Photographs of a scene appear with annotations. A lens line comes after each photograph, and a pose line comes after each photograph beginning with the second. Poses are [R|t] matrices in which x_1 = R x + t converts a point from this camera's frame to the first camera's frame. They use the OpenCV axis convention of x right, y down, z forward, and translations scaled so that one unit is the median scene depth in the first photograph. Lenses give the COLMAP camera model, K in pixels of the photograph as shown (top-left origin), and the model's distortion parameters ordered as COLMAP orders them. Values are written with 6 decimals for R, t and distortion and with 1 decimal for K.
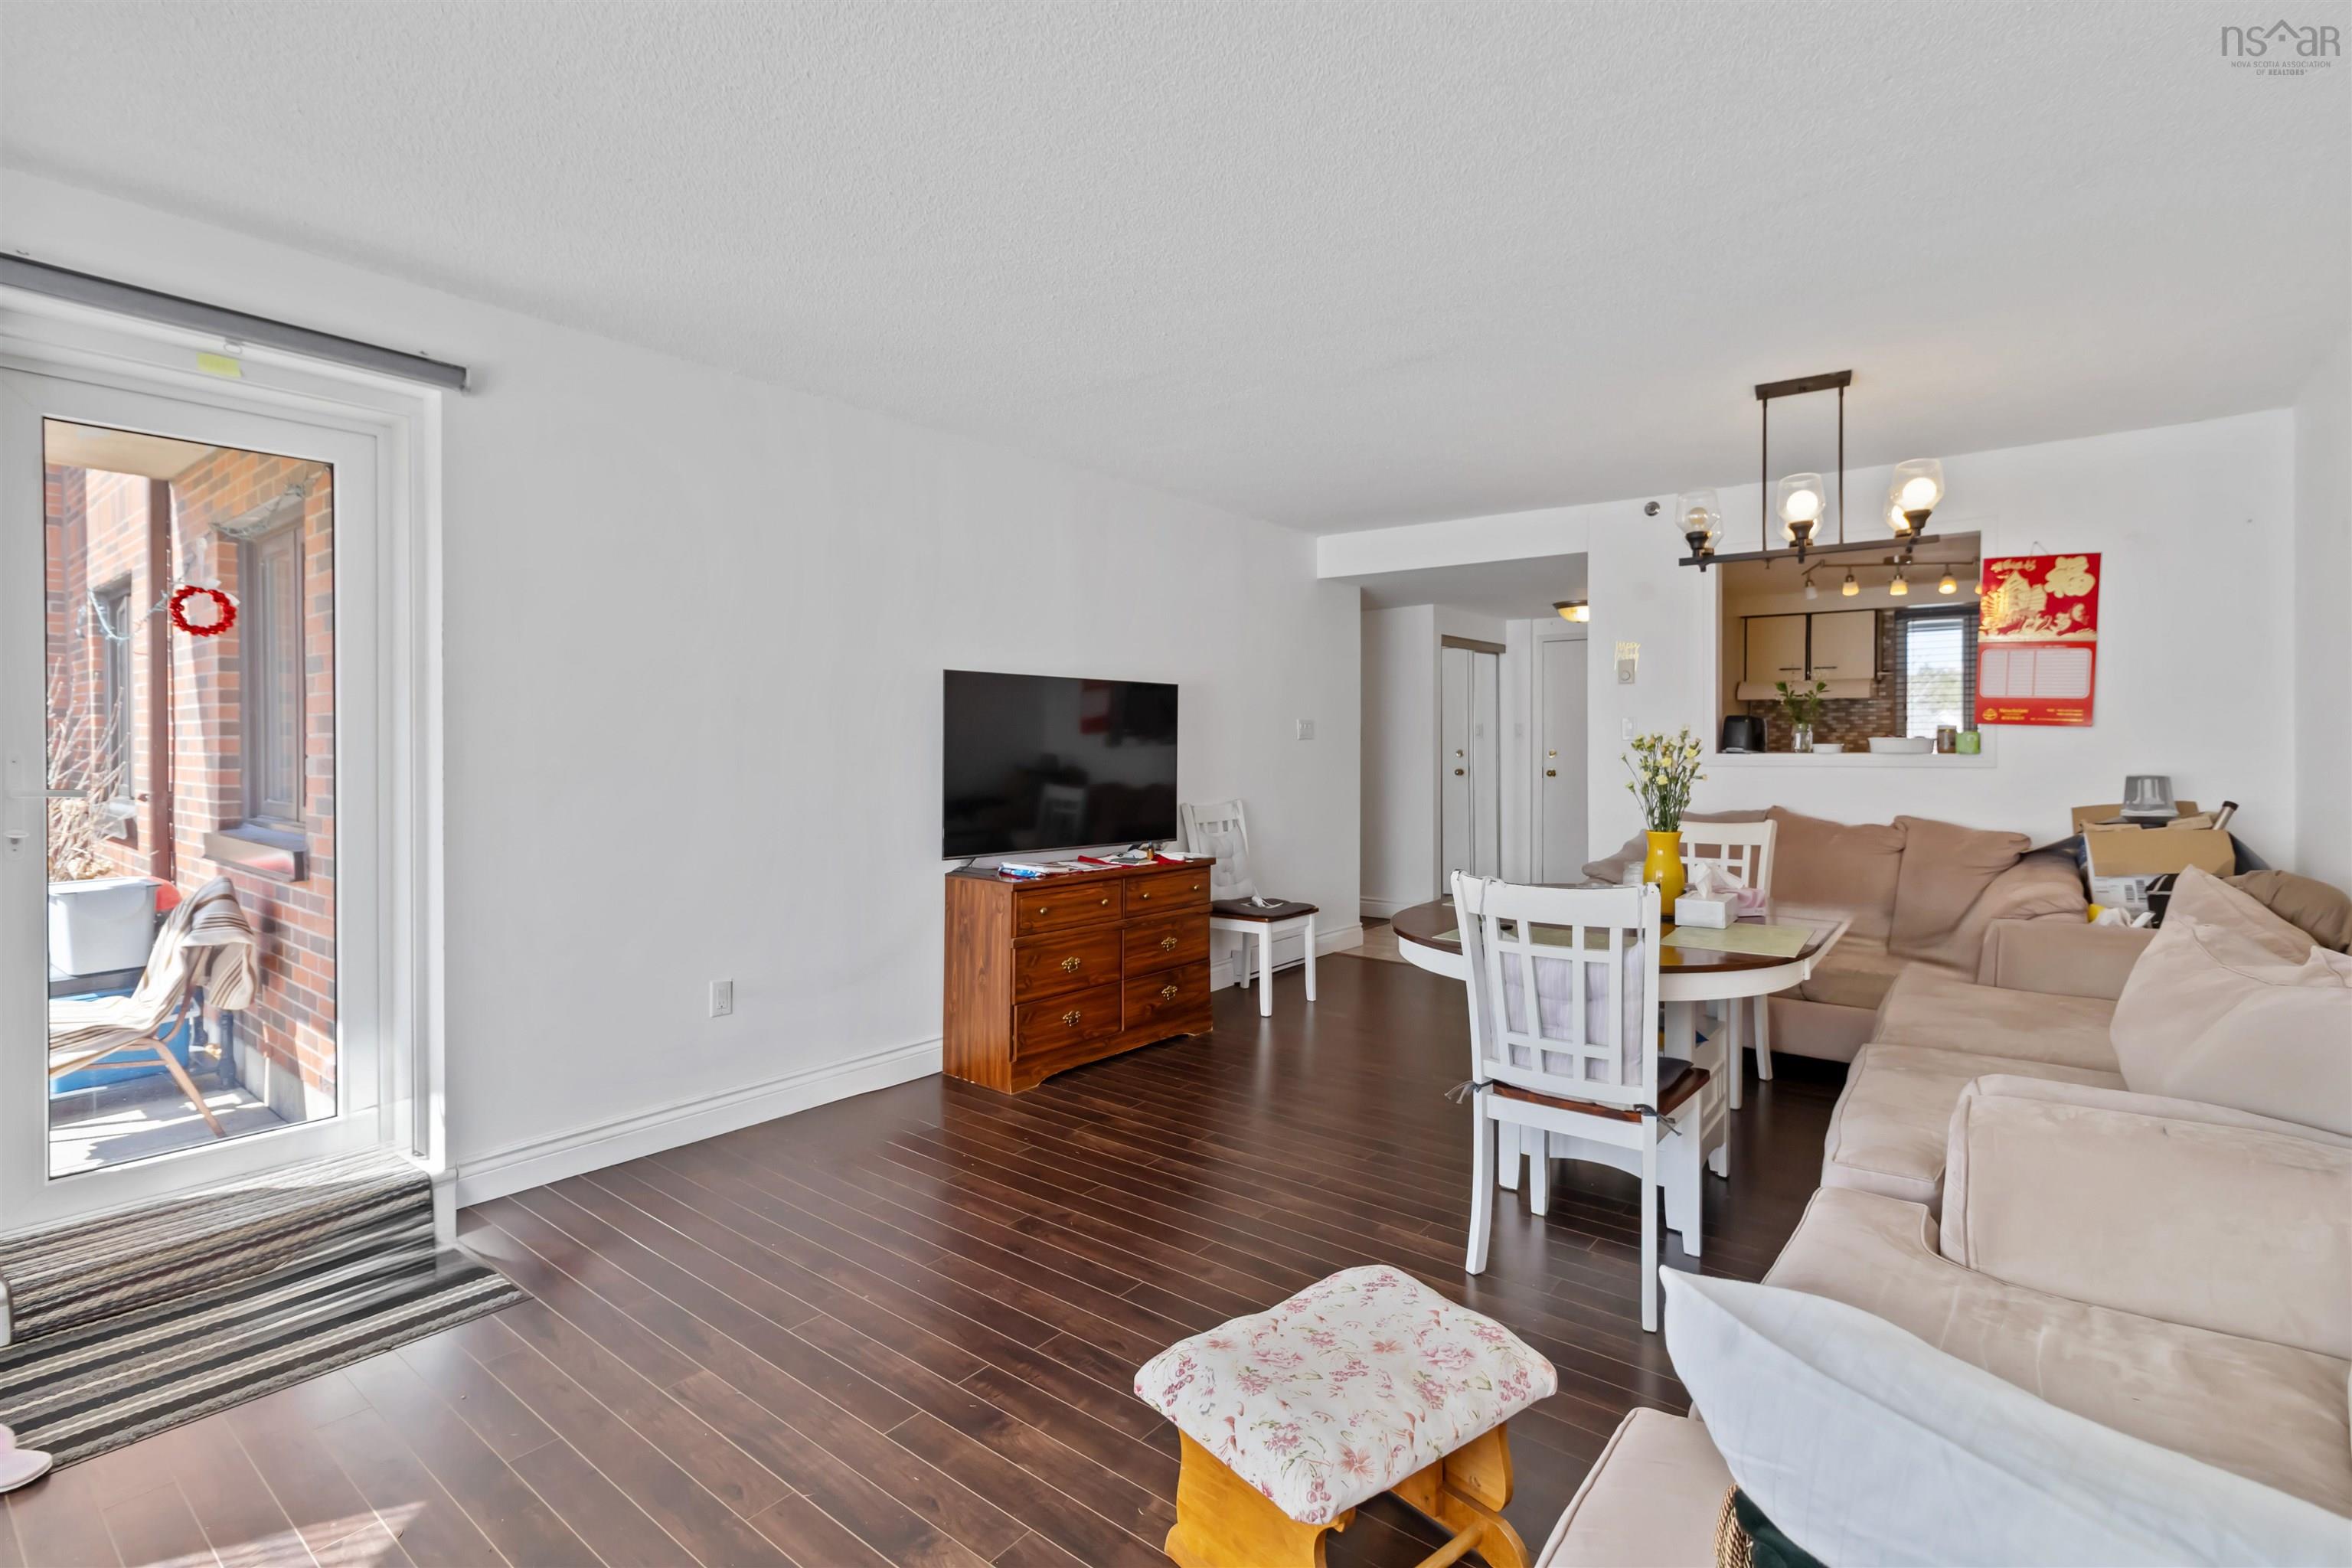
lens RADIAL K [[1086.6, 0, 1187.7], [0, 1086.6, 738.5], [0, 0, 1]] dist [0.003296, 0.000080]
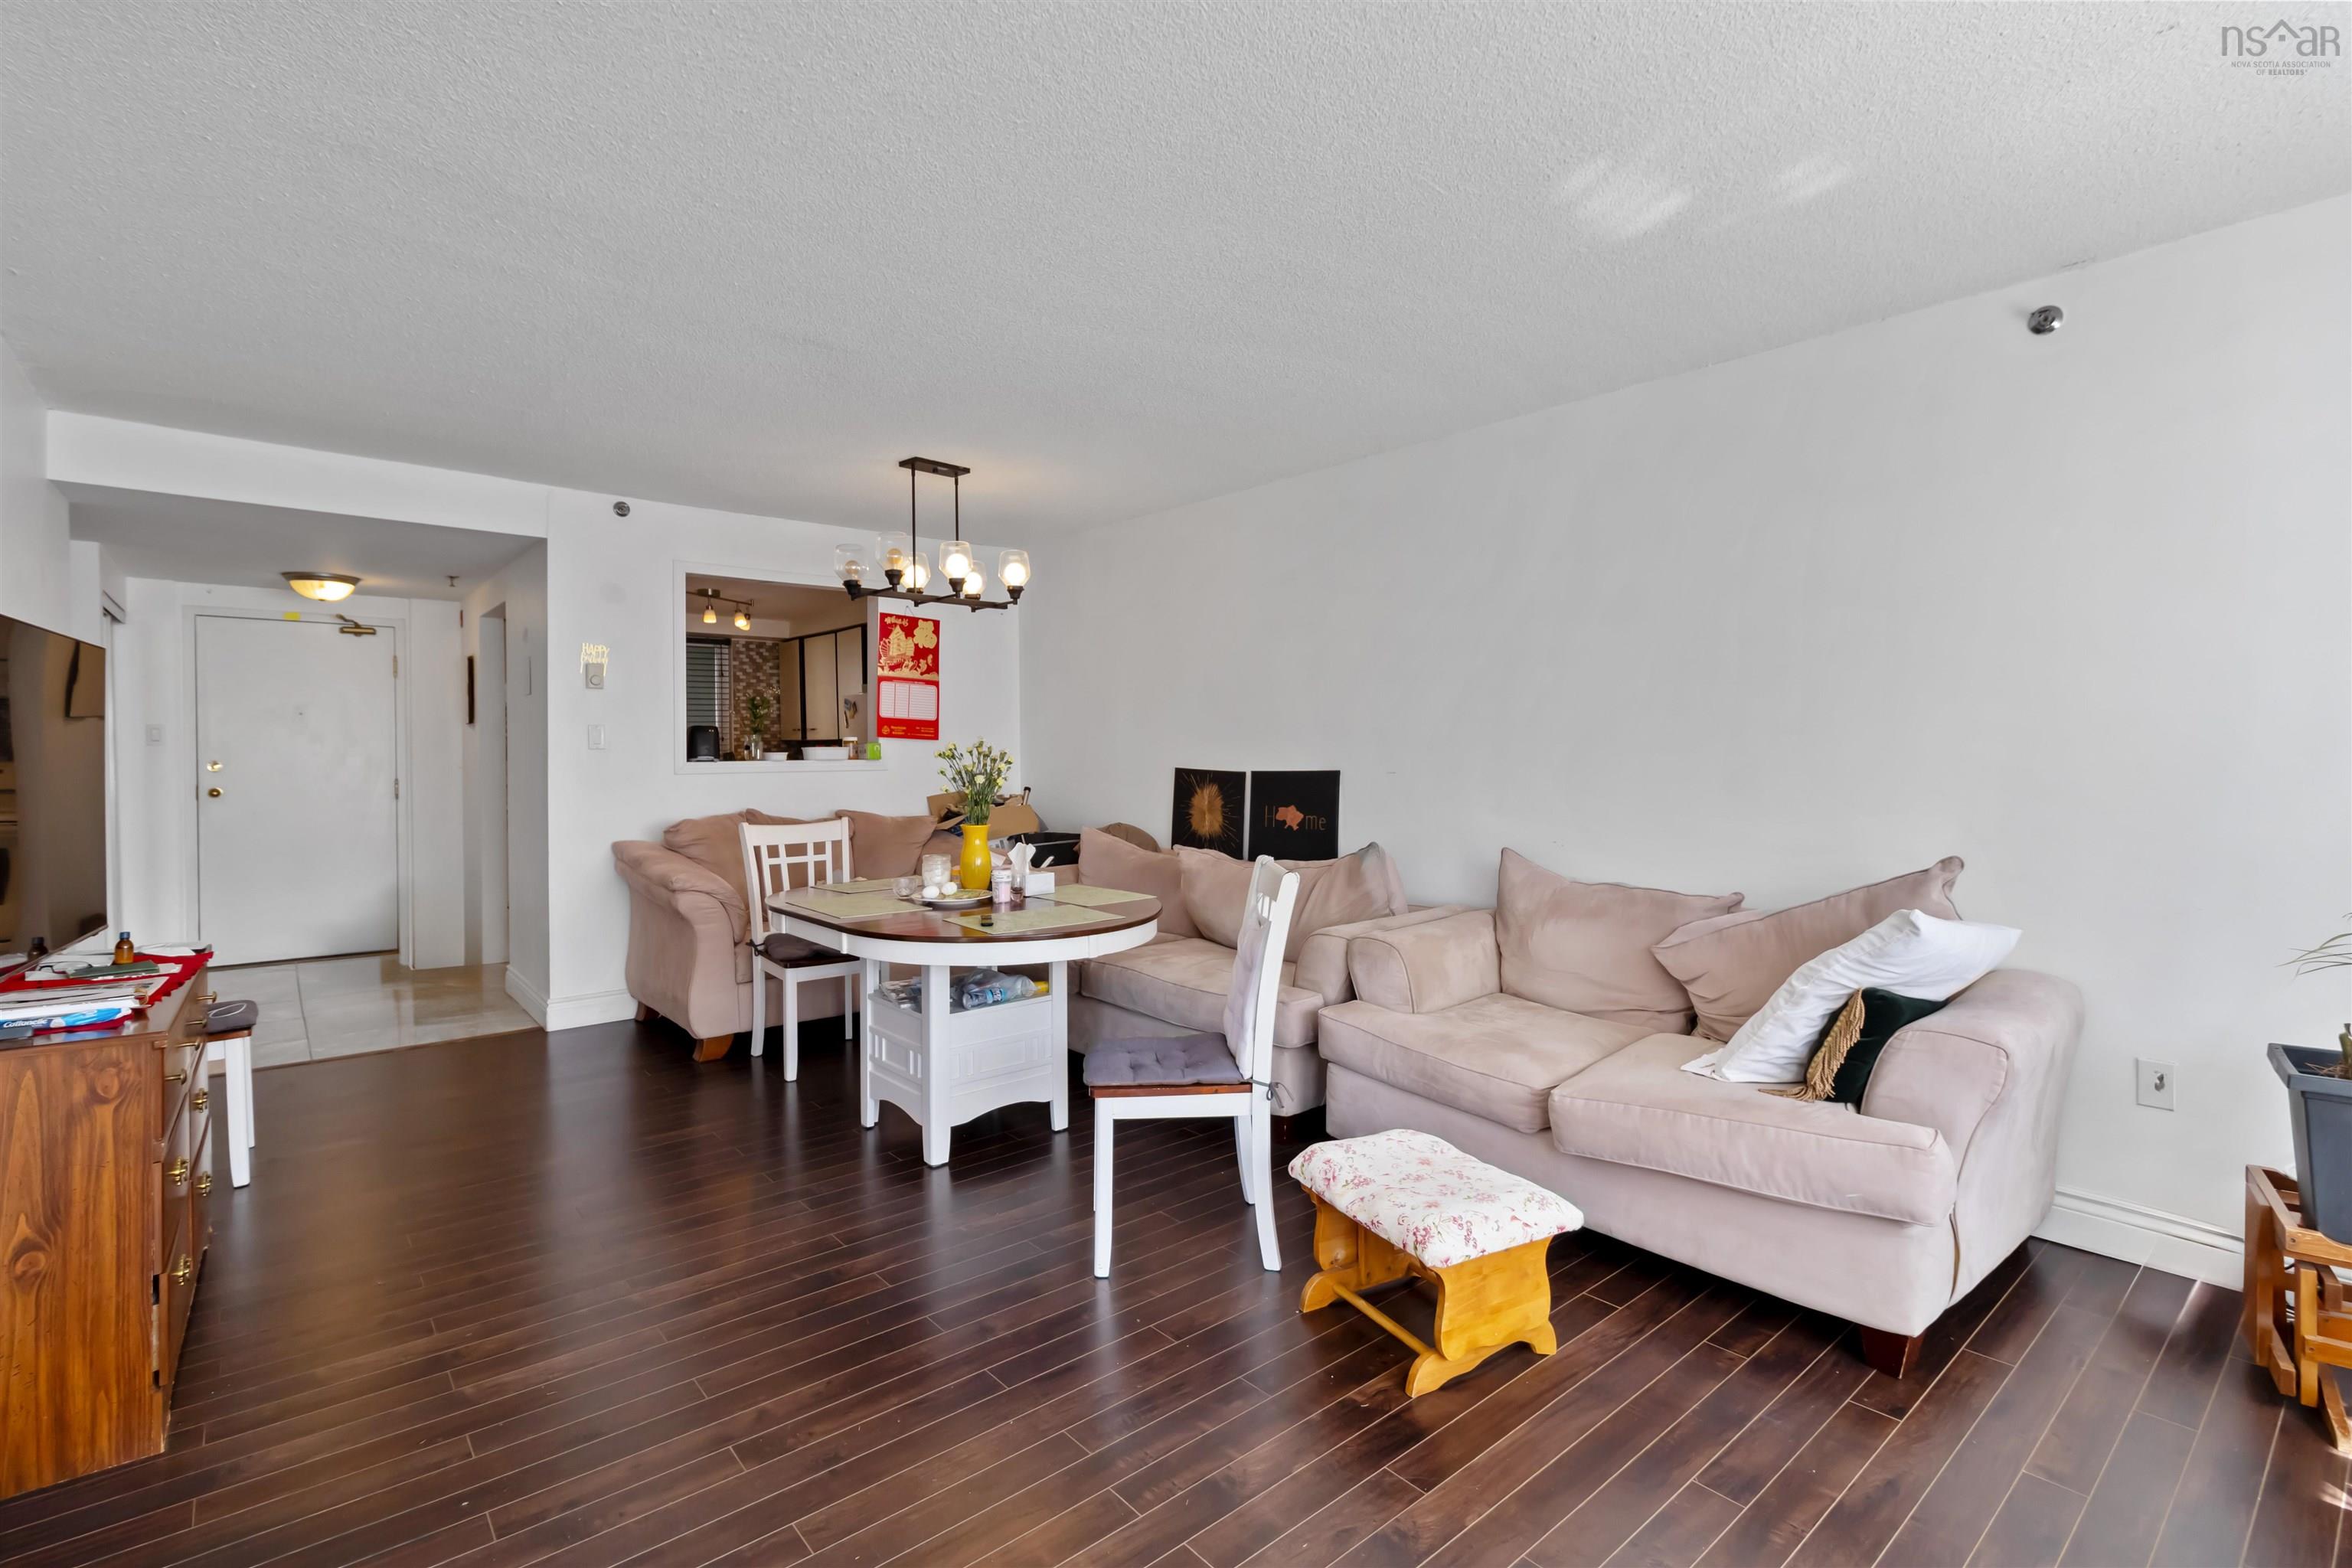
lens RADIAL K [[1086.6, 0, 1203.8], [0, 1086.6, 765.9], [0, 0, 1]] dist [0.003296, 0.000080]
pose [[0.186084, -0.012058, 0.982460, -0.577971], [0.000211, 0.999925, 0.012233, 0.006452], [-0.982534, -0.002069, 0.186073, 0.427263]]
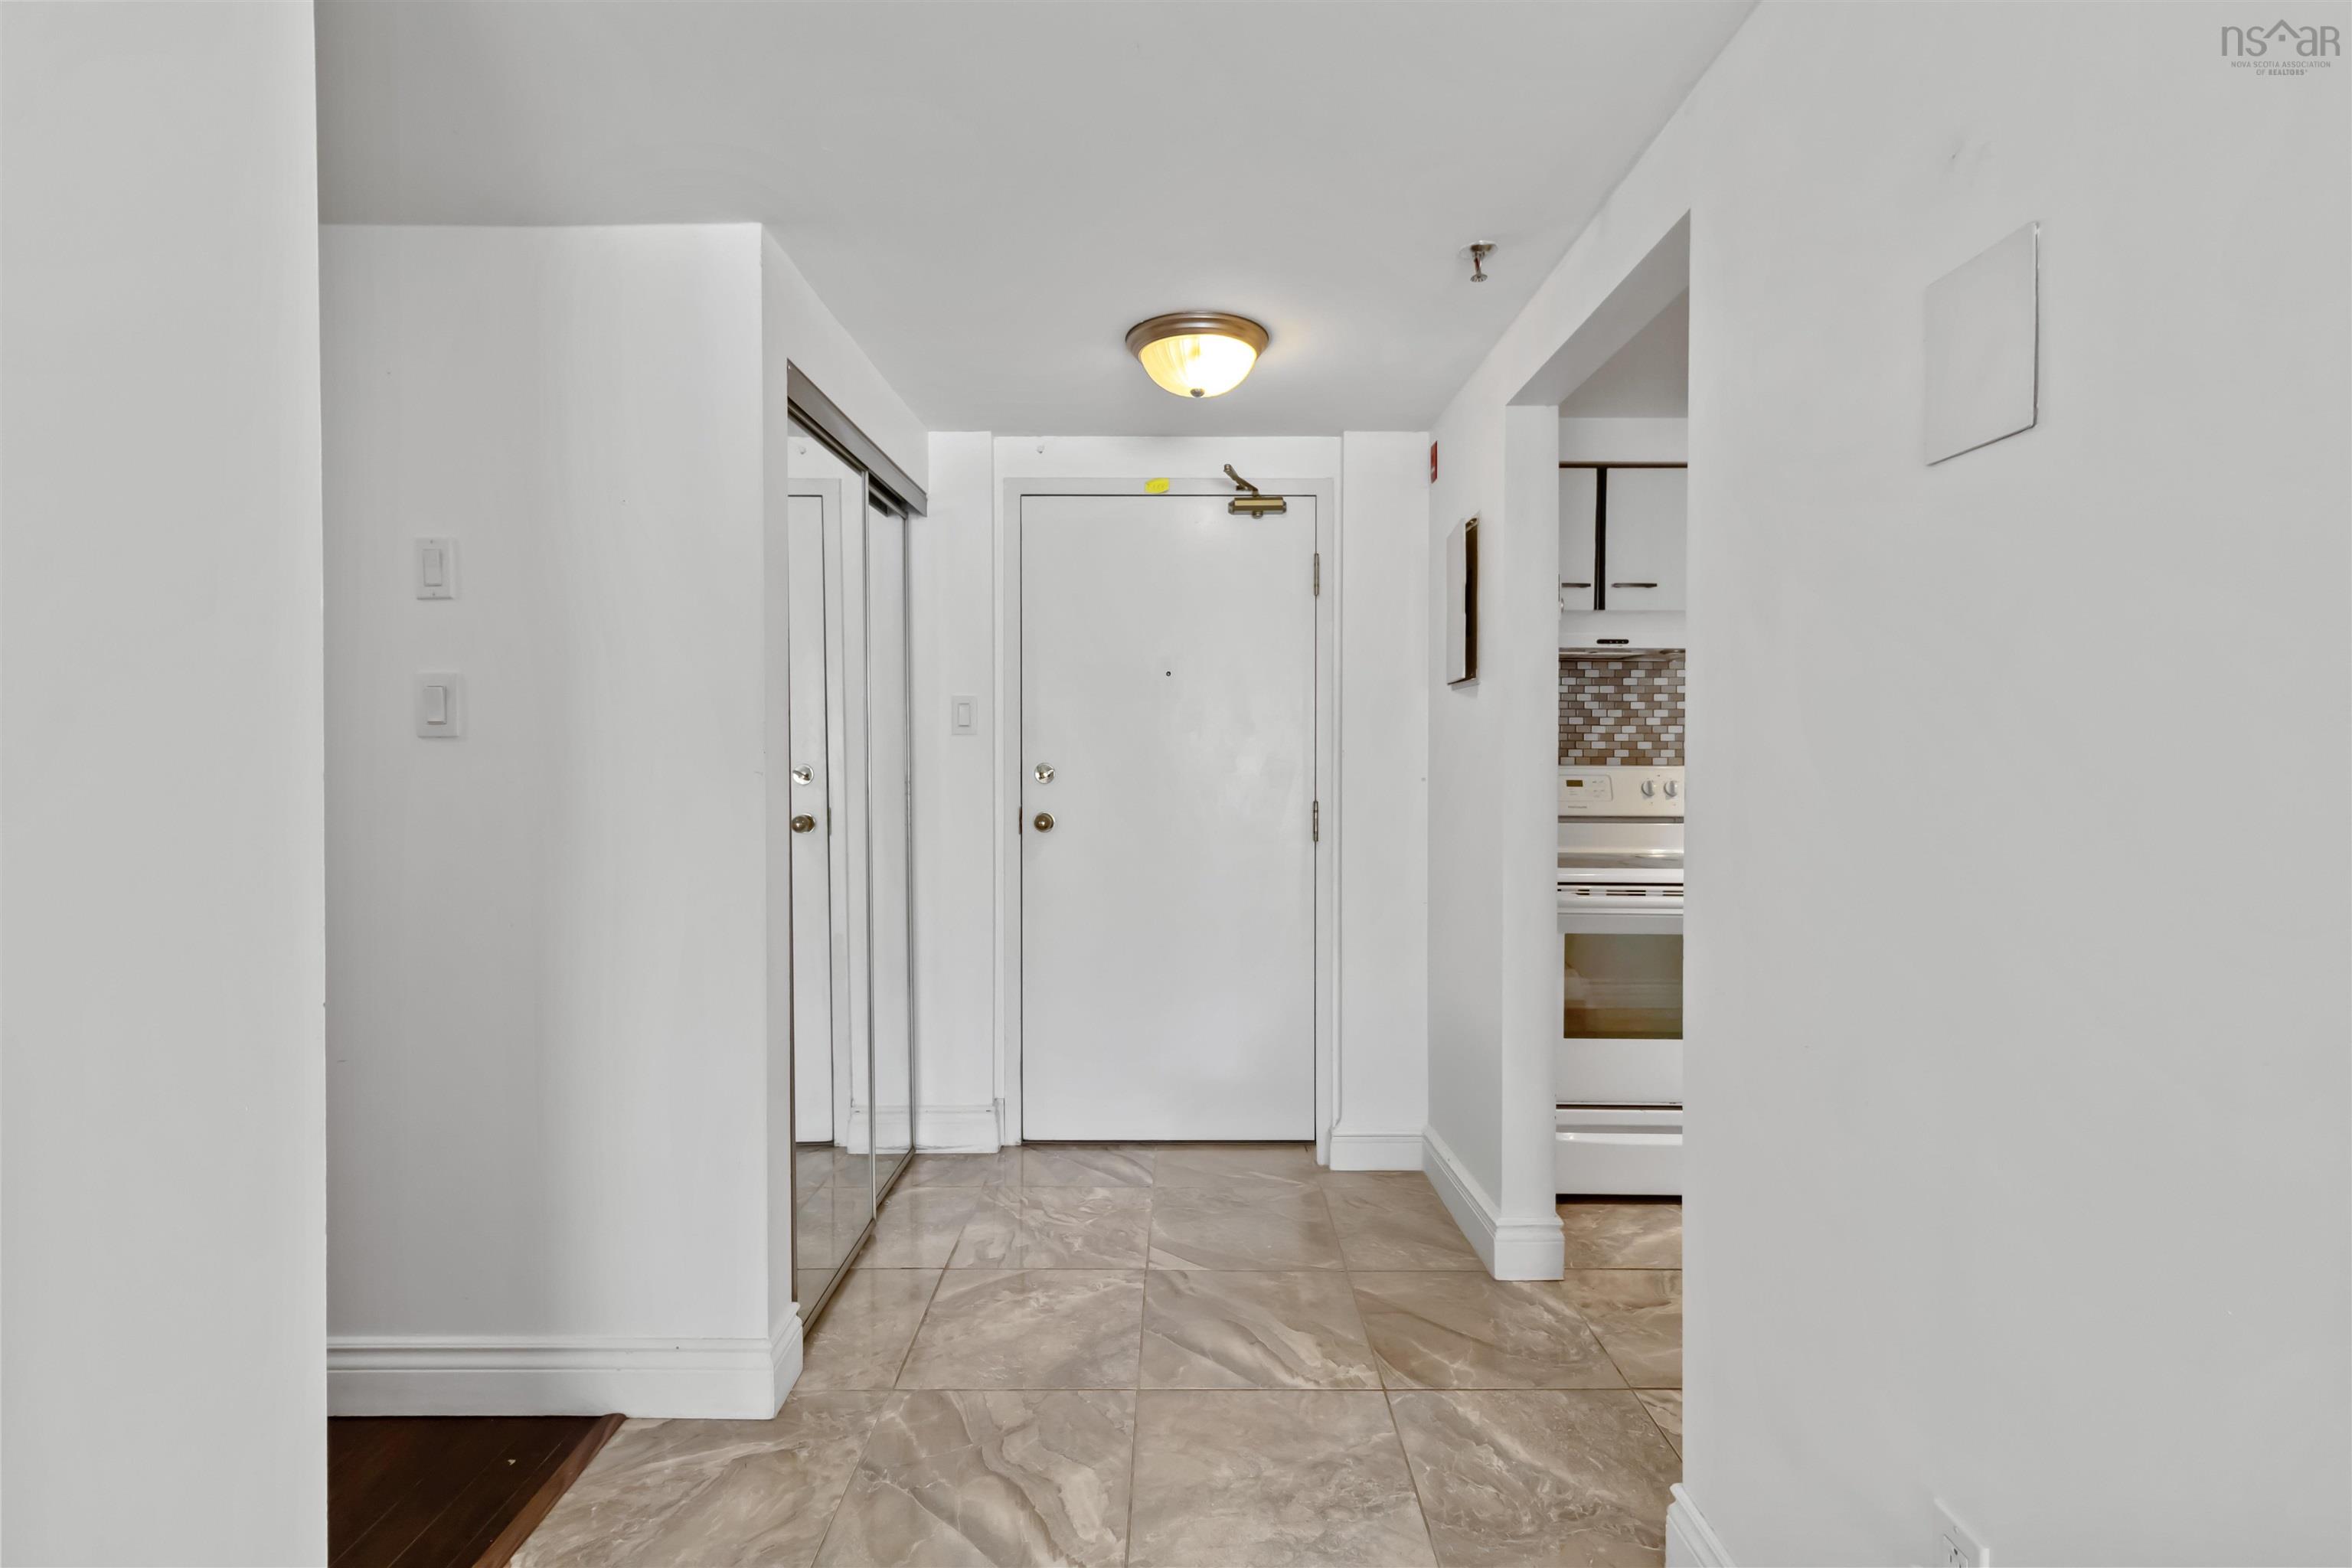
lens RADIAL K [[1086.6, 0, 1185.4], [0, 1086.6, 761.9], [0, 0, 1]] dist [0.003296, 0.000080]
pose [[0.782338, -0.005290, 0.622831, 0.219685], [0.001217, 0.999975, 0.006965, 0.011428], [-0.622852, -0.004691, 0.782325, 1.347683]]
